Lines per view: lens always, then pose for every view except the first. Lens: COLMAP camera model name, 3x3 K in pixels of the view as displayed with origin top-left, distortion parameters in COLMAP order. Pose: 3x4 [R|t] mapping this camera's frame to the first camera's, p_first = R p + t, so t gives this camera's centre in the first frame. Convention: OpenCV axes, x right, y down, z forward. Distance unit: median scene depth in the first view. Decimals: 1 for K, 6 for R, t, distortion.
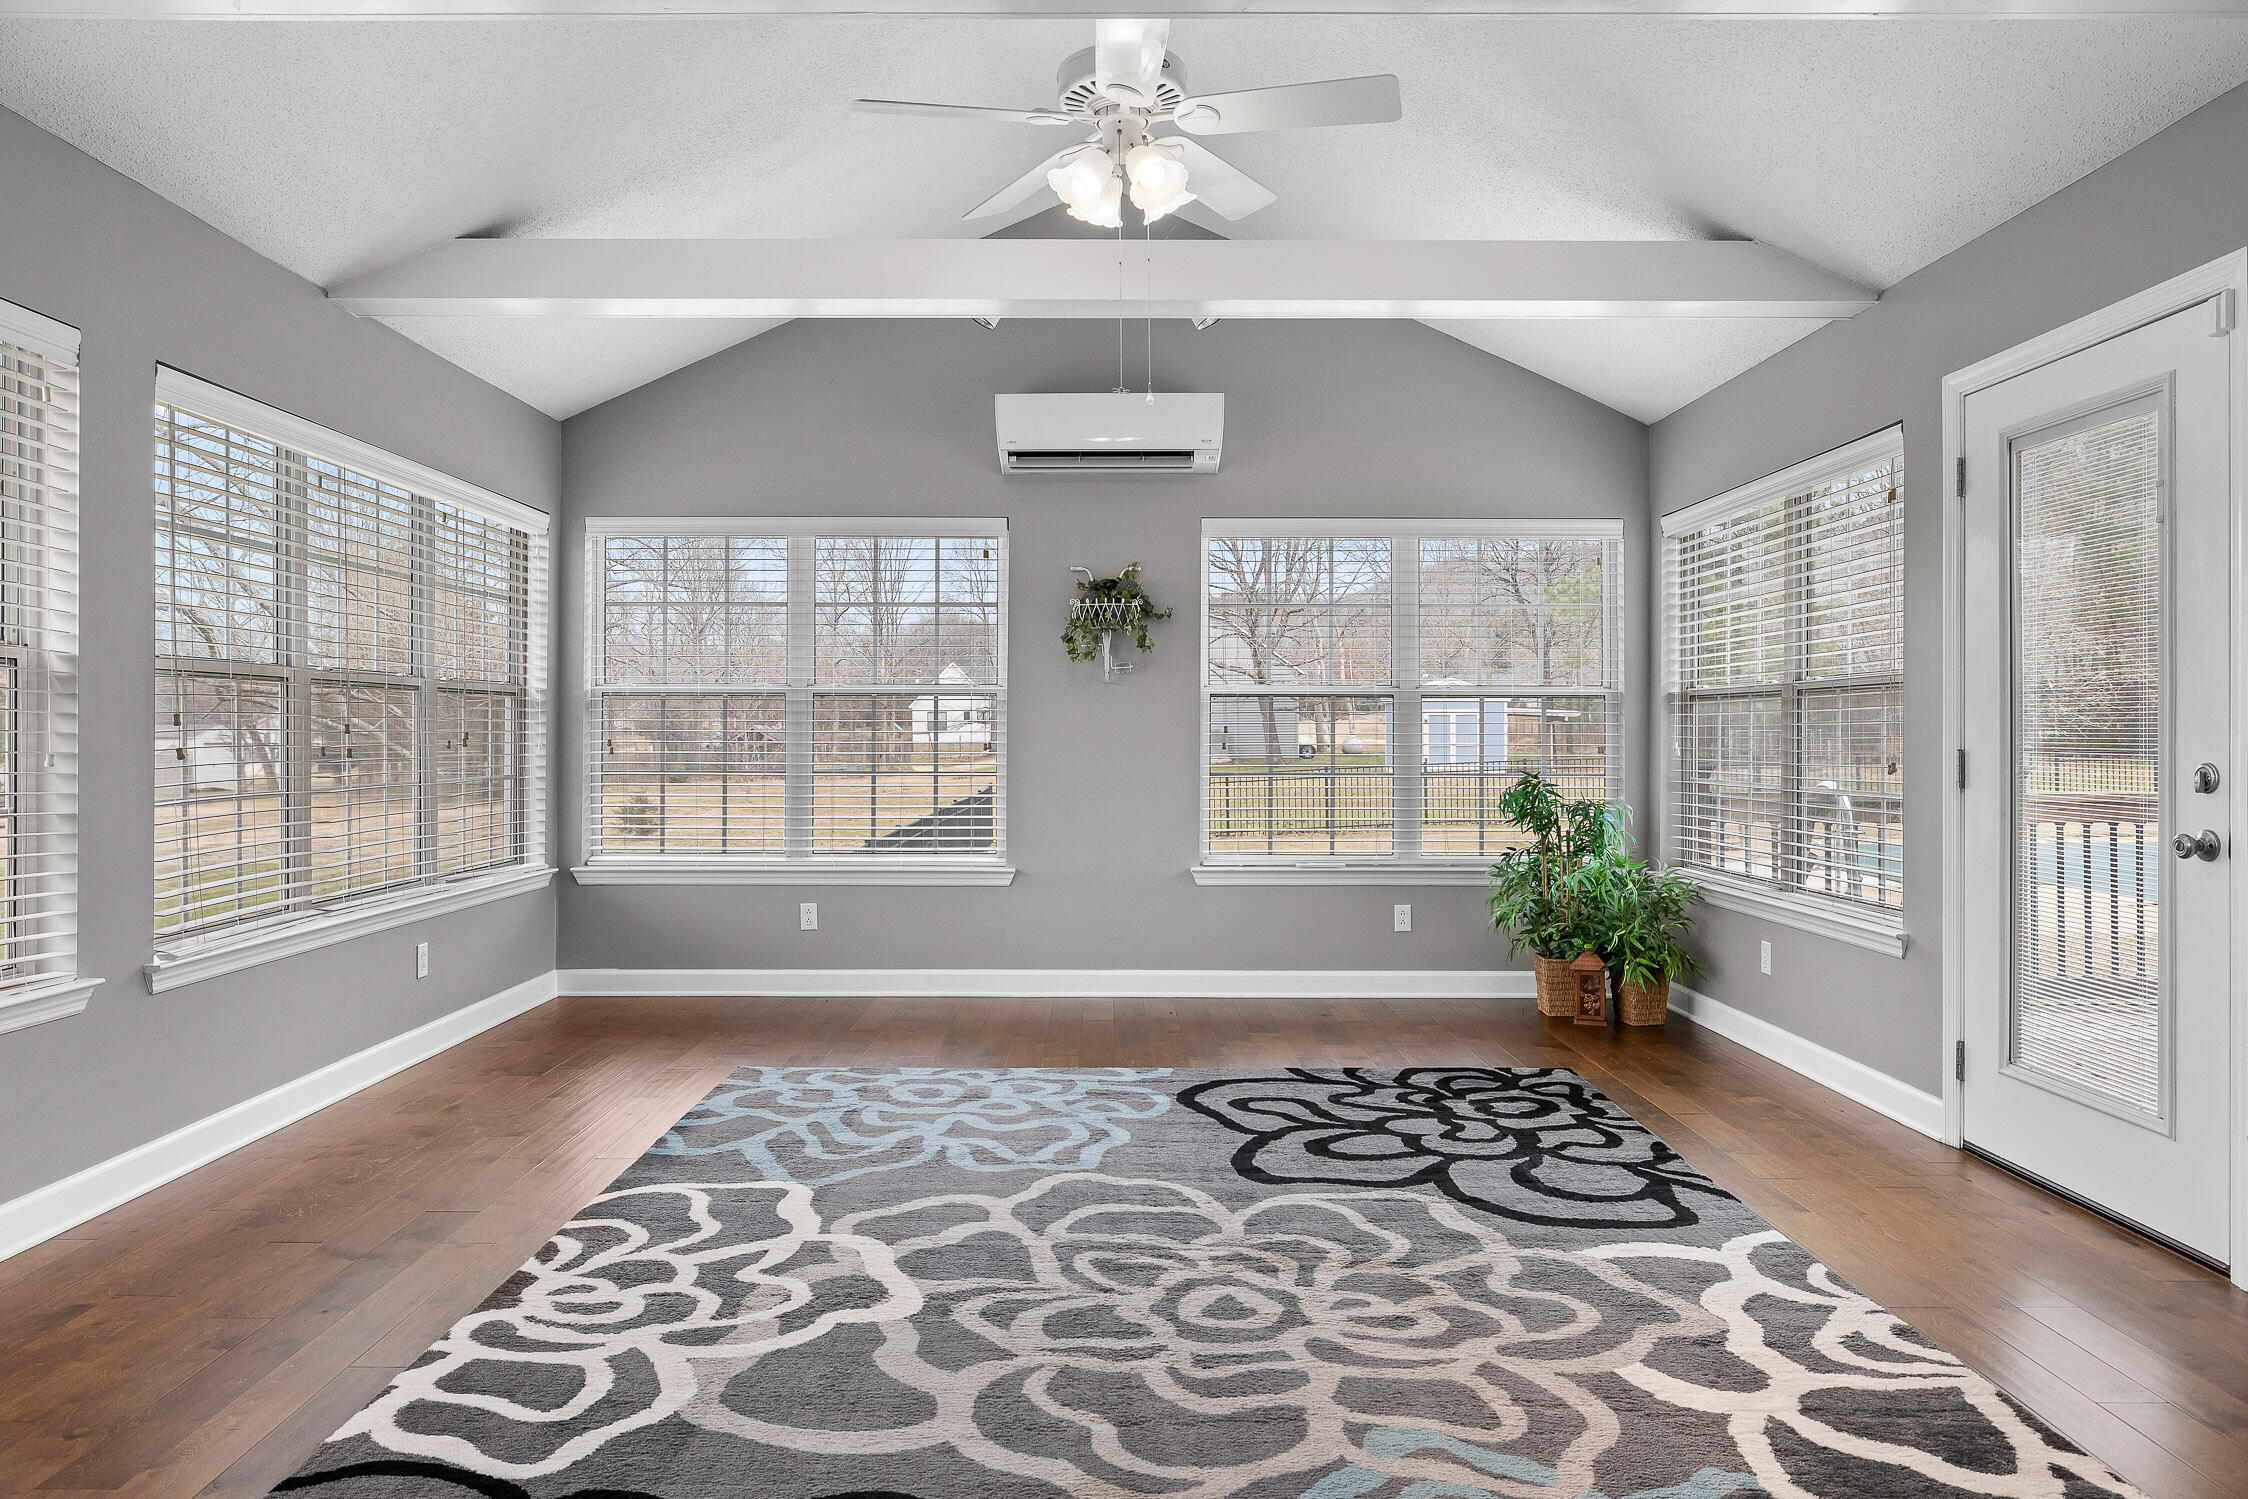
lens RADIAL K [[1439.6, 0, 1109.1], [0, 1439.6, 745.6], [0, 0, 1]] dist [-0.007807, -0.002478]
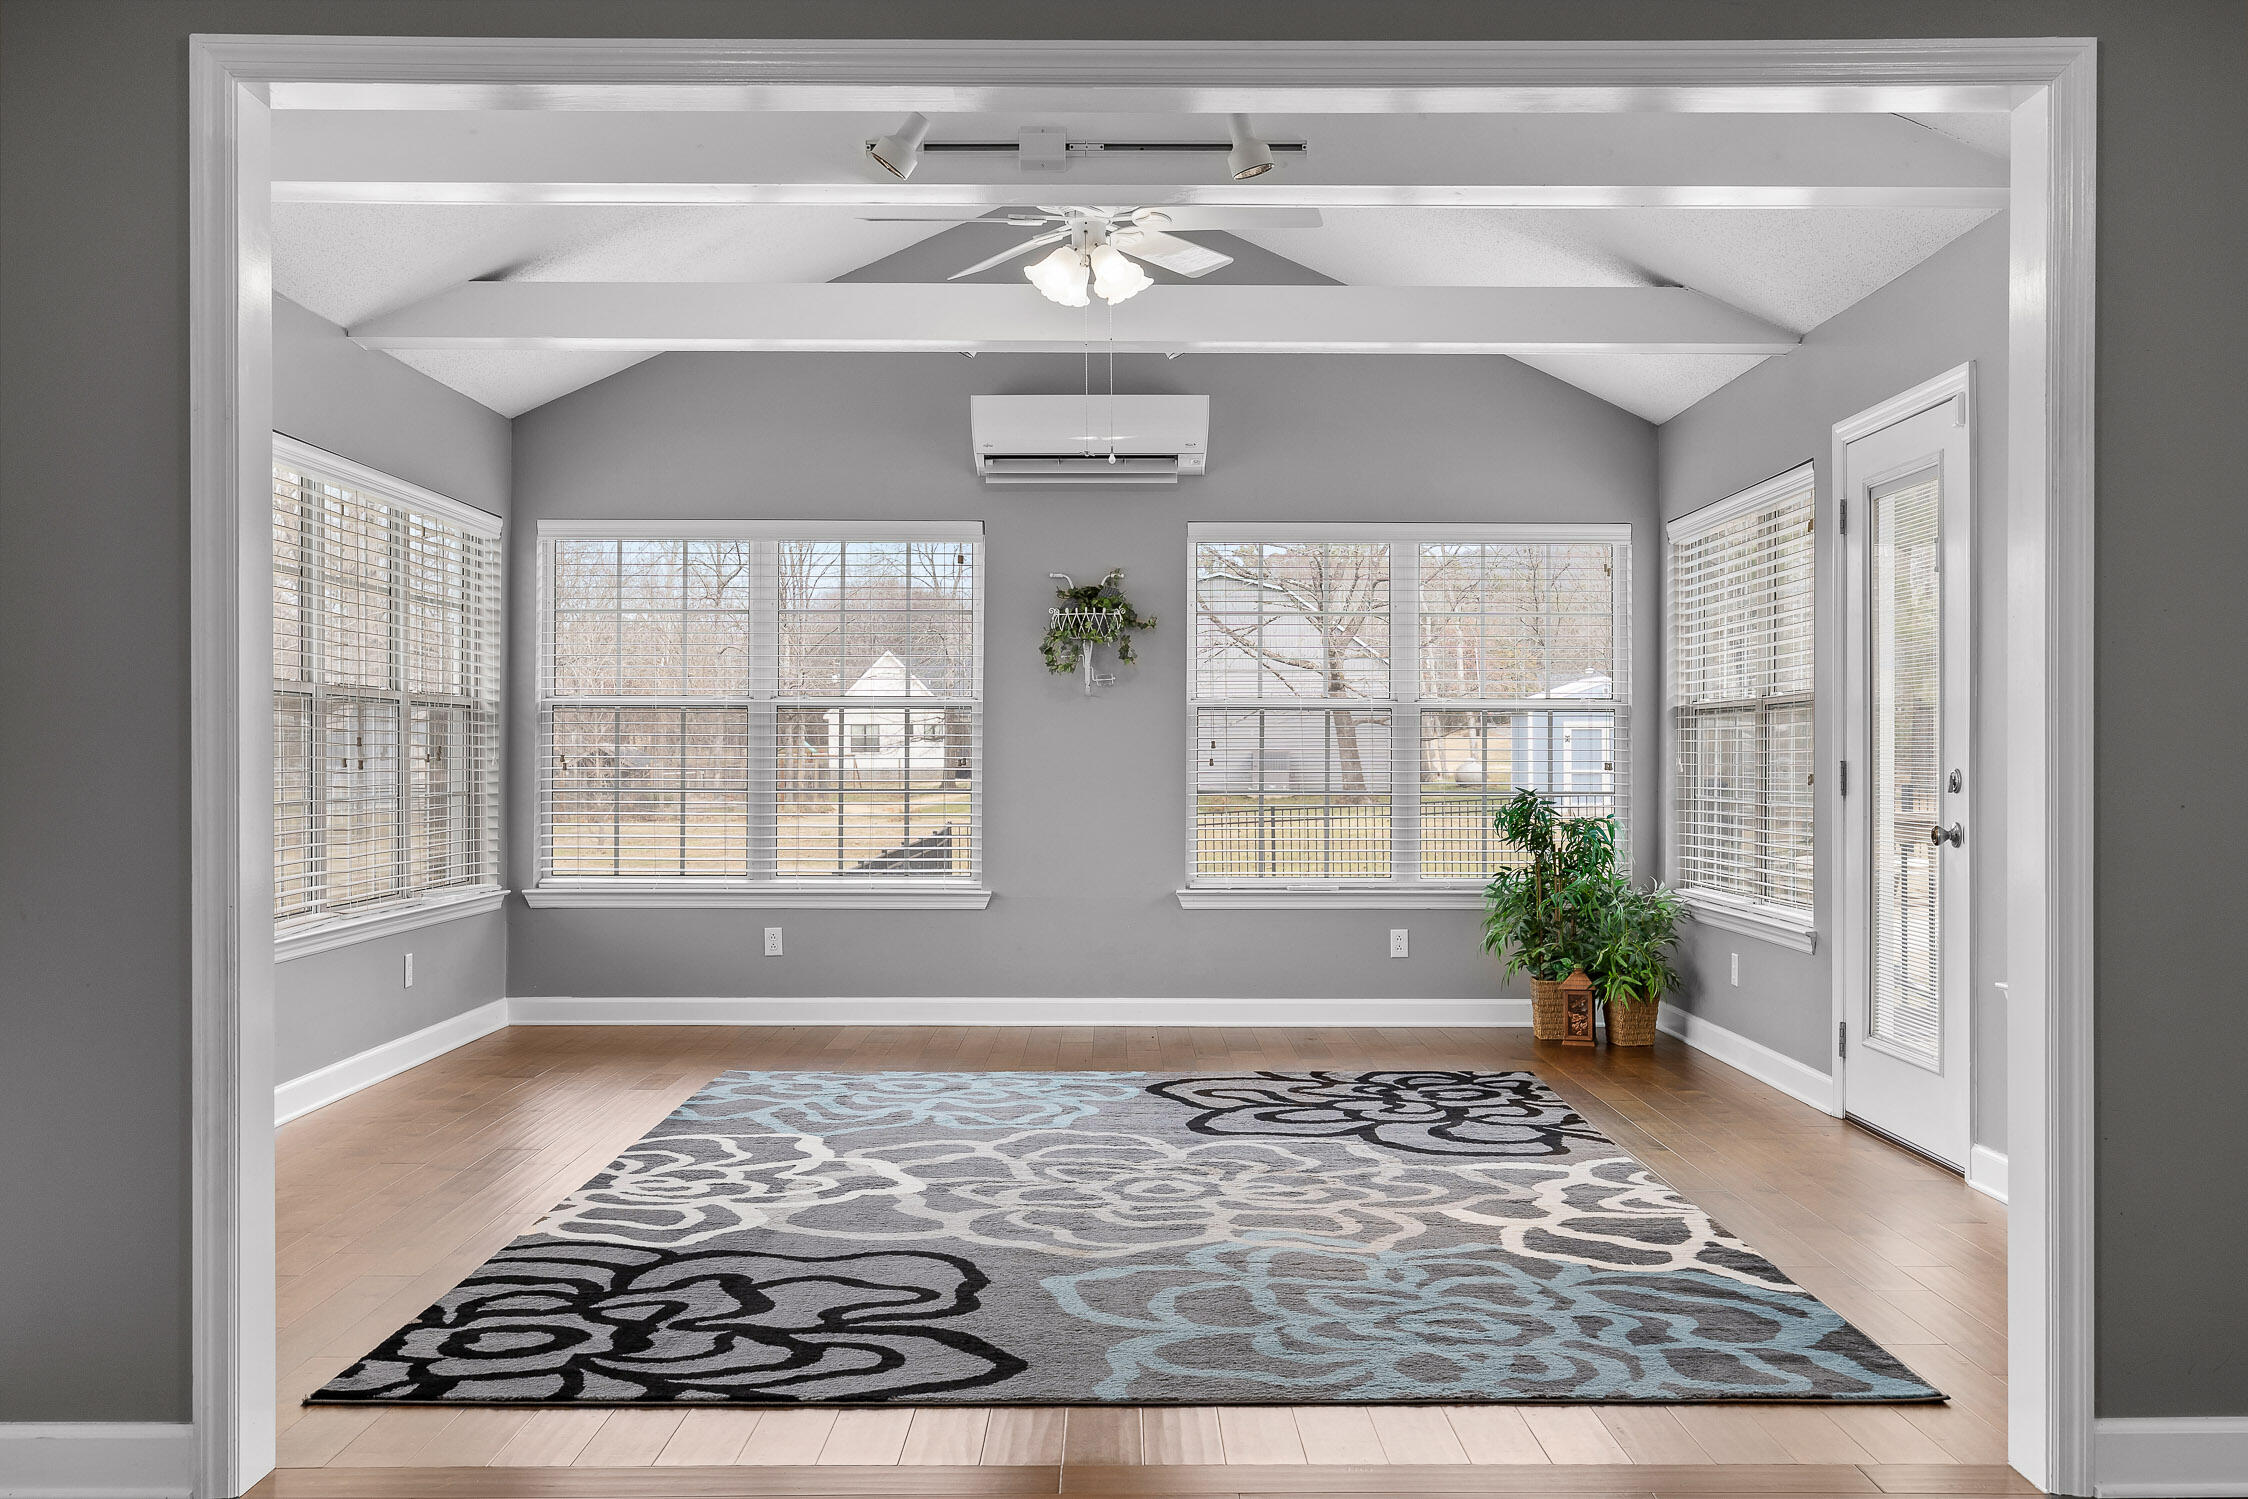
lens RADIAL K [[2185.7, 0, 1137.9], [0, 2185.7, 752.7], [0, 0, 1]] dist [-0.003821, 0.000000]
pose [[0.999970, 0.000710, 0.007663, 0.031130], [-0.000629, 0.999944, -0.010573, 0.014200], [-0.007670, 0.010567, 0.999915, -0.670854]]
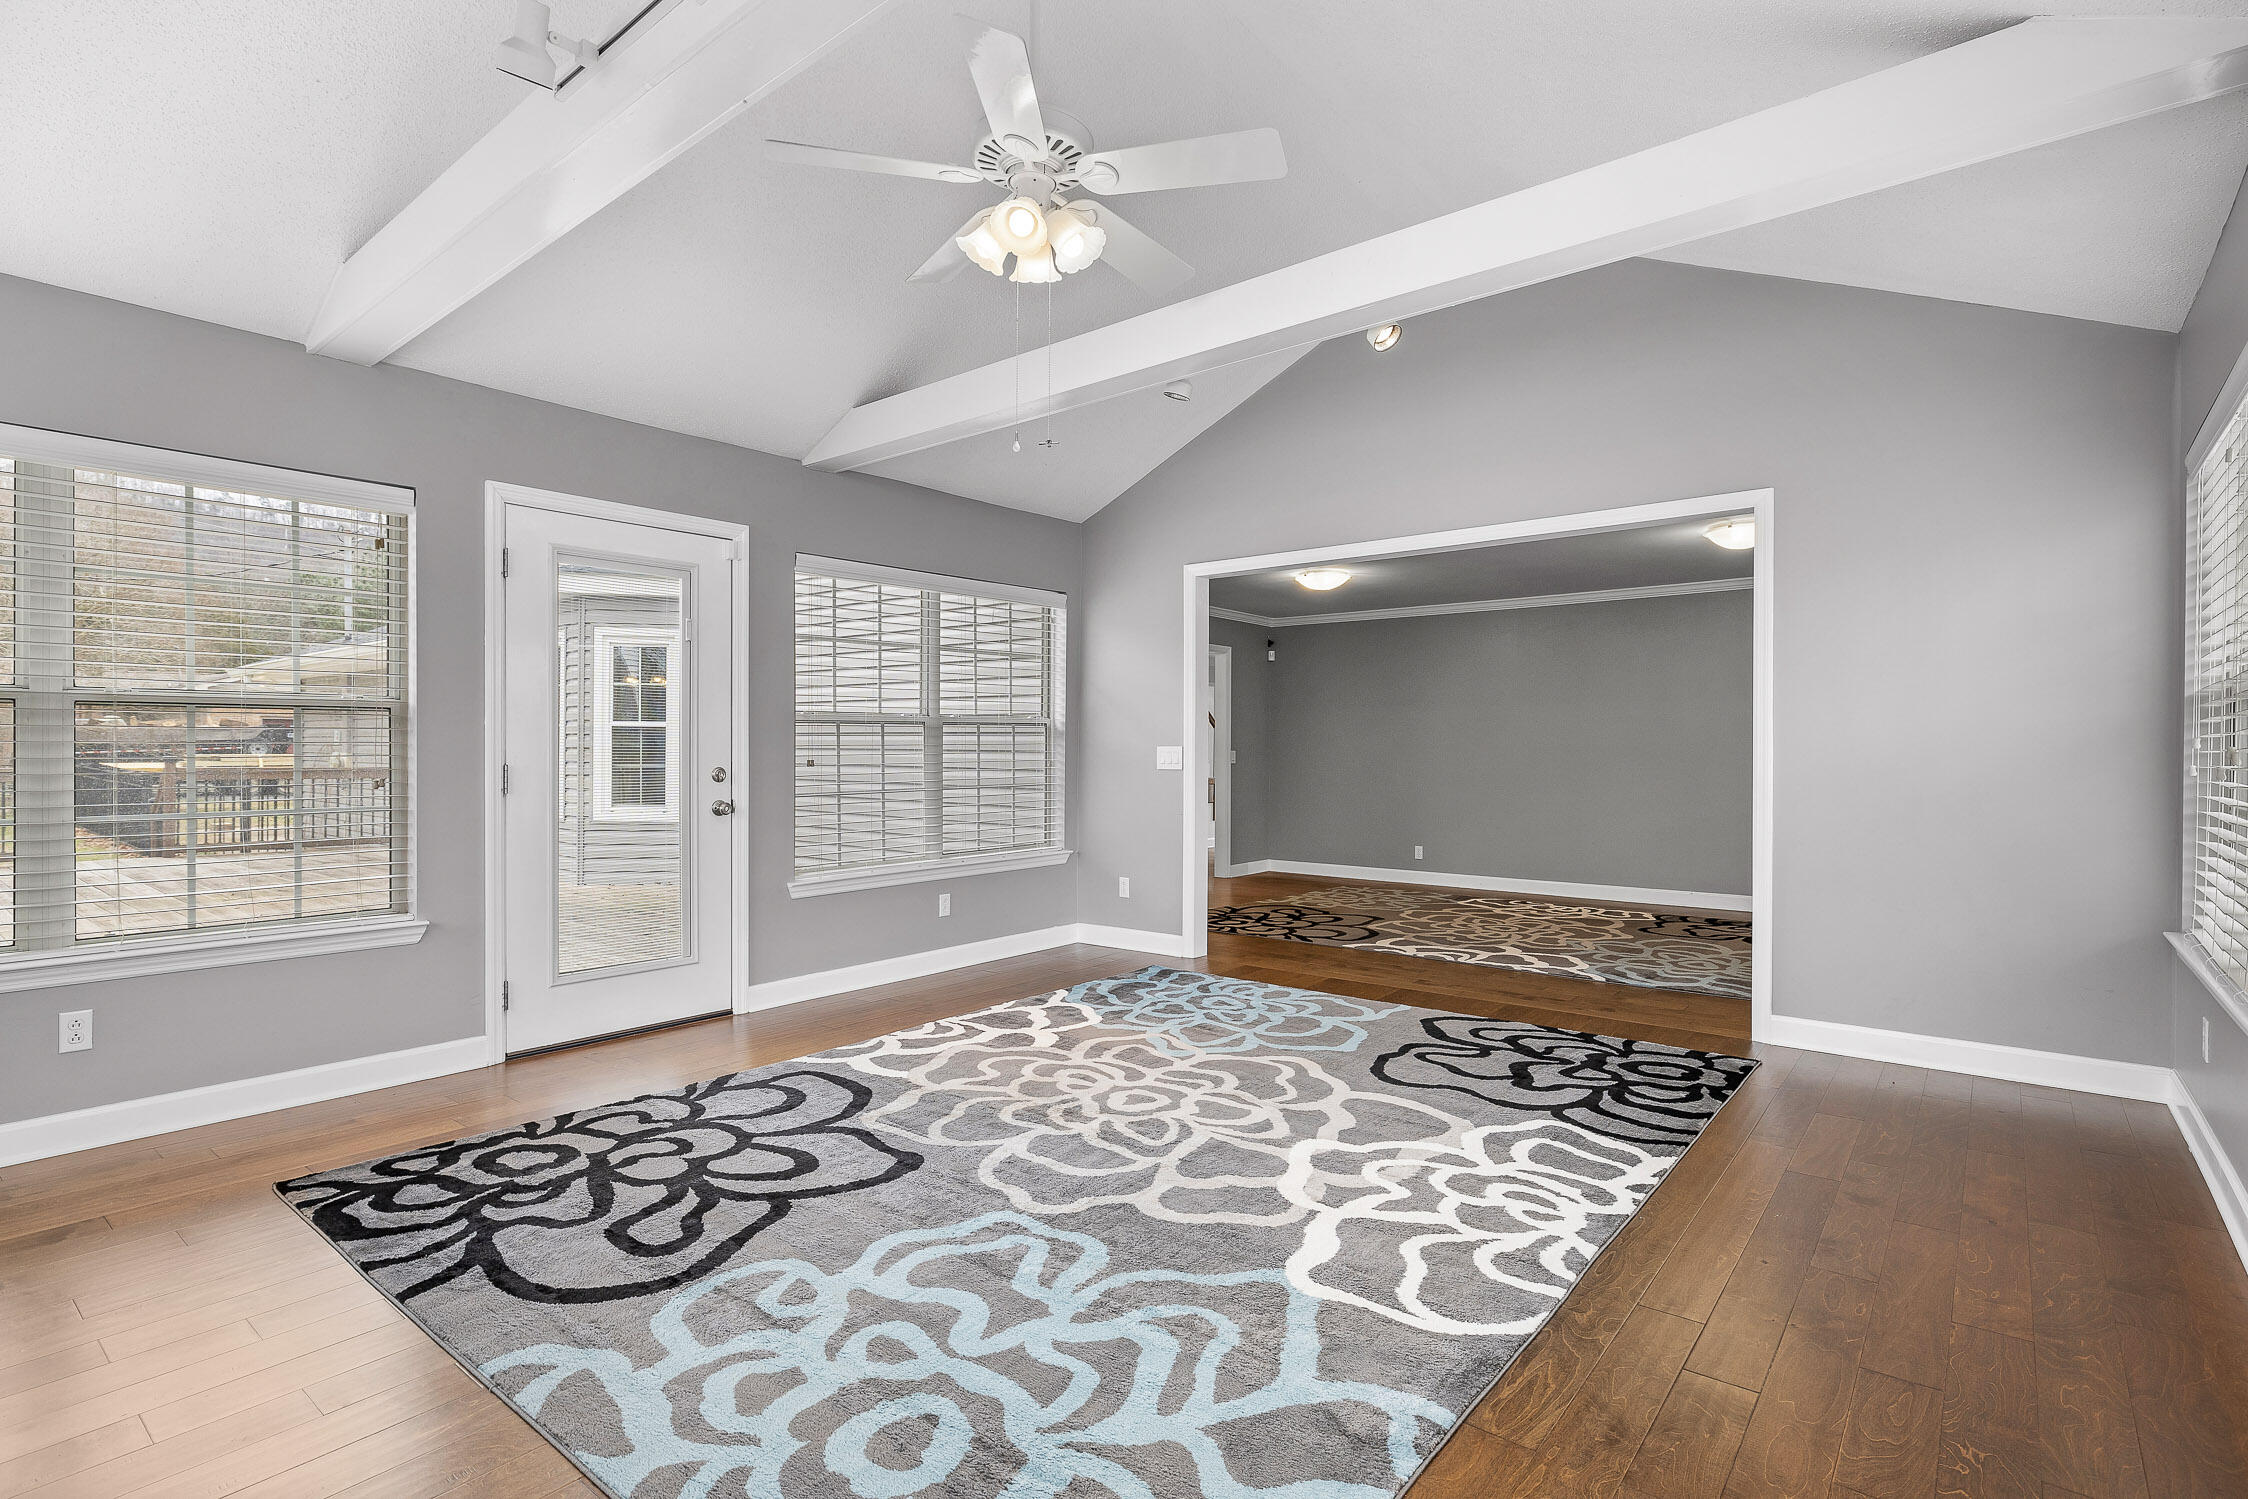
lens RADIAL K [[1081.3, 0, 1119.9], [0, 1081.3, 750.5], [0, 0, 1]] dist [-0.000526, 0.000089]
pose [[-0.776634, 0.000881, 0.629952, -0.477527], [0.005490, 0.999971, 0.005369, -0.012641], [-0.629928, 0.007628, -0.776616, 1.374601]]
